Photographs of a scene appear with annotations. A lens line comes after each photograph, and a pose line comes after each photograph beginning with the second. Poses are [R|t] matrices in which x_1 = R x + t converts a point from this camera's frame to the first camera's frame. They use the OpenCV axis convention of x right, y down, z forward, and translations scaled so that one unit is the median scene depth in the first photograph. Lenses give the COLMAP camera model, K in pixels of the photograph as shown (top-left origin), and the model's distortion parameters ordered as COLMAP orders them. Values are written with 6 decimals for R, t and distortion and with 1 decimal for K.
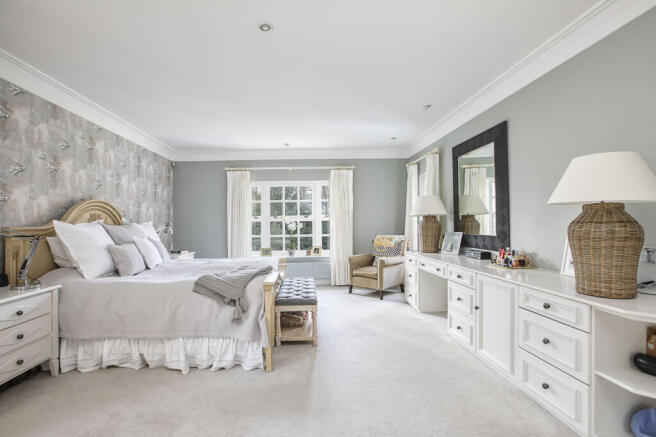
lens RADIAL K [[310.8, 0, 329.7], [0, 310.8, 225.0], [0, 0, 1]] dist [-0.077839, 0.028797]
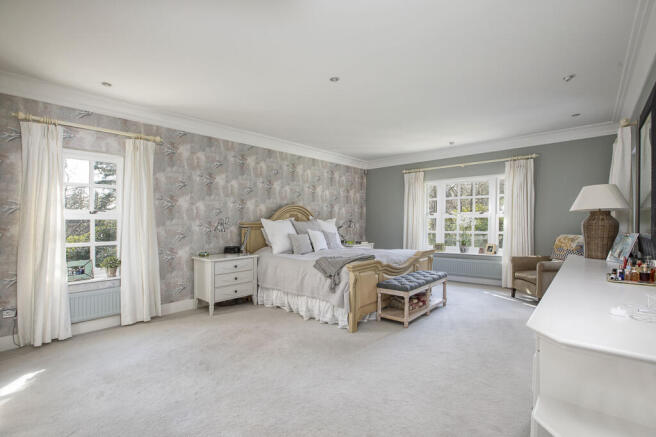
lens RADIAL K [[310.8, 0, 329.7], [0, 310.8, 225.0], [0, 0, 1]] dist [-0.077839, 0.028797]
pose [[0.714581, 0.014192, -0.699409, 0.484556], [-0.003356, 0.999852, 0.016859, -0.007881], [0.699545, -0.009700, 0.714523, -0.014390]]
